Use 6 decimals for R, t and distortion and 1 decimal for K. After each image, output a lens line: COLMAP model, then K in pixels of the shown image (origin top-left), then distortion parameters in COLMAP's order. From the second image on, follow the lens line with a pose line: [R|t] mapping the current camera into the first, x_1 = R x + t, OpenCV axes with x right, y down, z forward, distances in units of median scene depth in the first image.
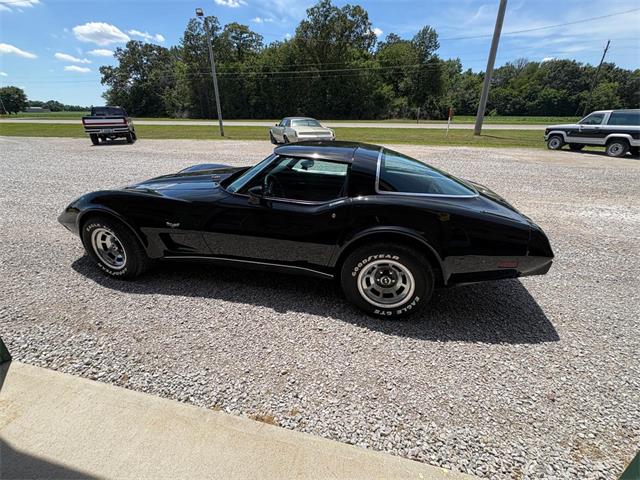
lens RADIAL K [[293.4, 0, 318.6], [0, 293.4, 240.1], [0, 0, 1]] dist [0.001289, -0.002303]
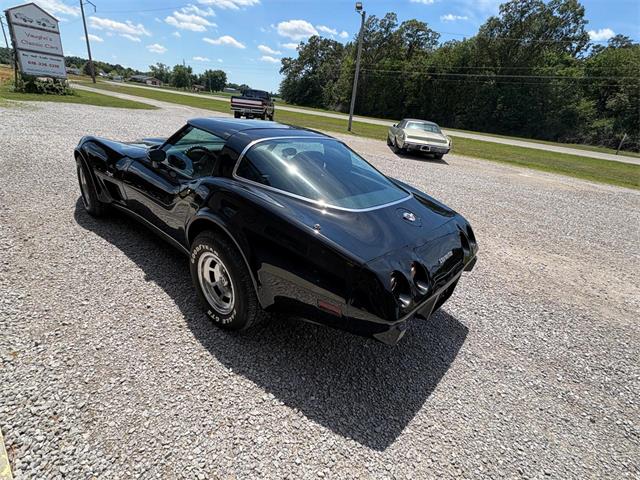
lens RADIAL K [[313.4, 0, 317.9], [0, 313.4, 241.1], [0, 0, 1]] dist [0.000008, -0.000651]
pose [[0.881404, 0.275549, -0.383667, 0.082155], [-0.284880, 0.957976, 0.033558, -0.008355], [0.376790, 0.079721, 0.922862, 0.026702]]
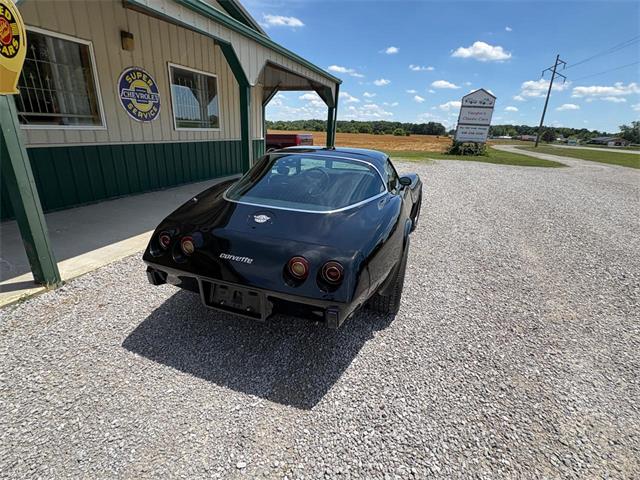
lens RADIAL K [[313.4, 0, 319.8], [0, 313.4, 239.7], [0, 0, 1]] dist [0.000008, -0.000651]
pose [[-0.099877, 0.320484, -0.941974, 0.155203], [-0.435103, 0.837326, 0.331014, -0.052294], [0.894824, 0.442916, 0.055815, 0.133036]]
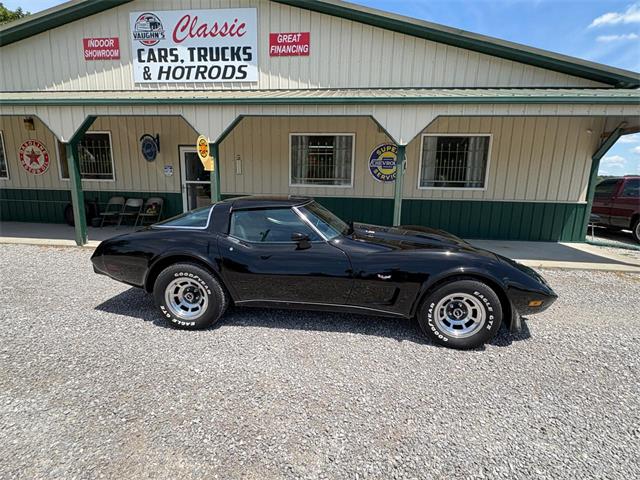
lens RADIAL K [[313.4, 0, 319.4], [0, 313.4, 238.1], [0, 0, 1]] dist [0.000008, -0.000651]
pose [[-0.990545, -0.003138, -0.137150, 0.003701], [-0.079685, 0.826956, 0.556592, -0.117672], [0.111670, 0.562258, -0.819387, 0.277296]]
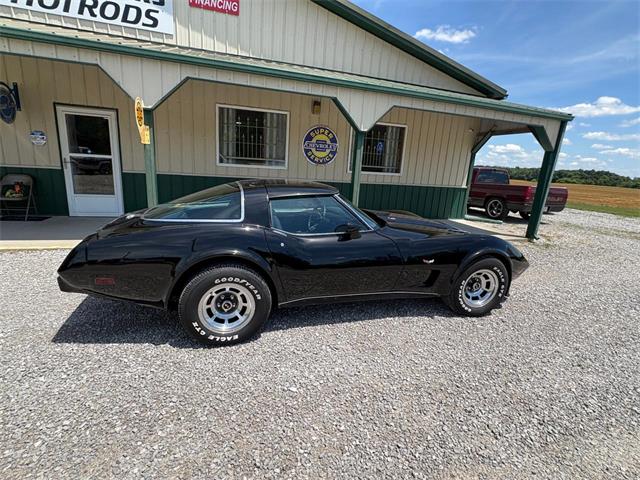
lens RADIAL K [[313.4, 0, 319.9], [0, 313.4, 238.9], [0, 0, 1]] dist [0.000008, -0.000651]
pose [[-0.848592, 0.062217, -0.525377, 0.071127], [-0.273717, 0.798187, 0.536634, -0.103743], [0.452737, 0.599188, -0.660305, 0.247412]]
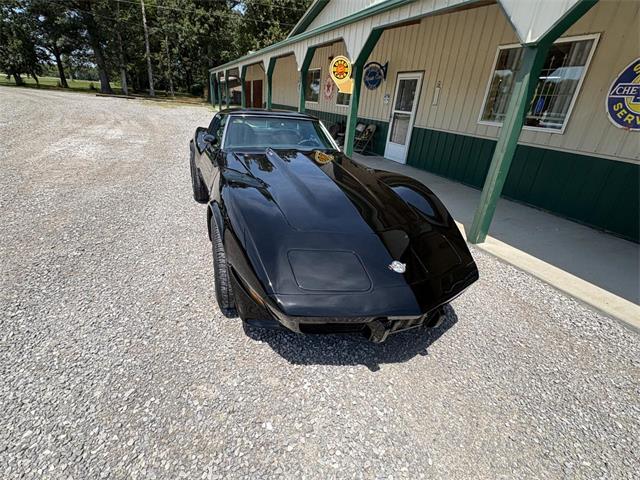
lens RADIAL K [[313.4, 0, 319.3], [0, 313.4, 239.0], [0, 0, 1]] dist [0.000008, -0.000651]
pose [[-0.597774, -0.379230, 0.706294, -0.159544], [0.233118, 0.760731, 0.605759, -0.085834], [-0.767021, 0.526757, -0.366340, 0.206233]]
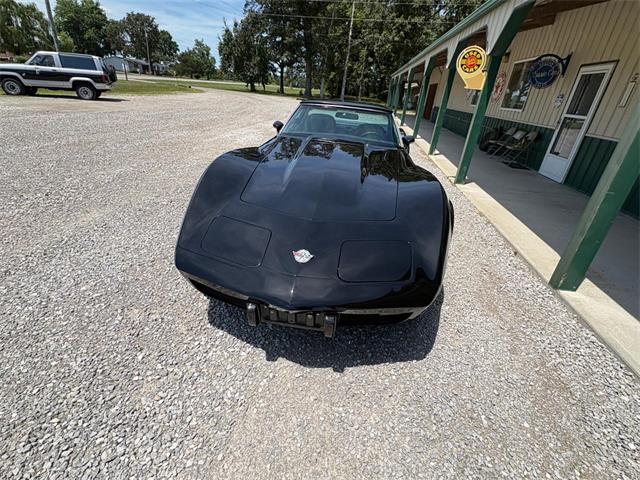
lens RADIAL K [[313.4, 0, 319.6], [0, 313.4, 240.3], [0, 0, 1]] dist [0.000008, -0.000651]
pose [[-0.096281, -0.450220, 0.887711, -0.180304], [0.311291, 0.833497, 0.456487, -0.061794], [-0.945425, 0.320287, 0.059900, 0.155962]]
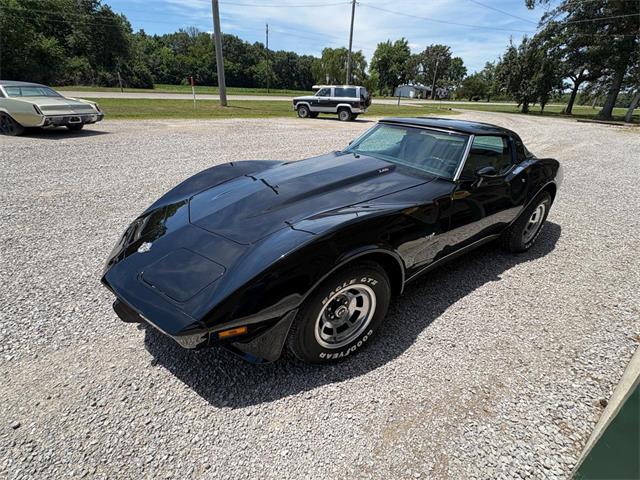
lens RADIAL K [[313.4, 0, 318.0], [0, 313.4, 239.8], [0, 0, 1]] dist [0.000008, -0.000651]
pose [[0.631645, -0.316655, 0.707641, -0.146778], [0.272886, 0.945178, 0.179368, -0.031361], [-0.725644, 0.079808, 0.683427, 0.075256]]
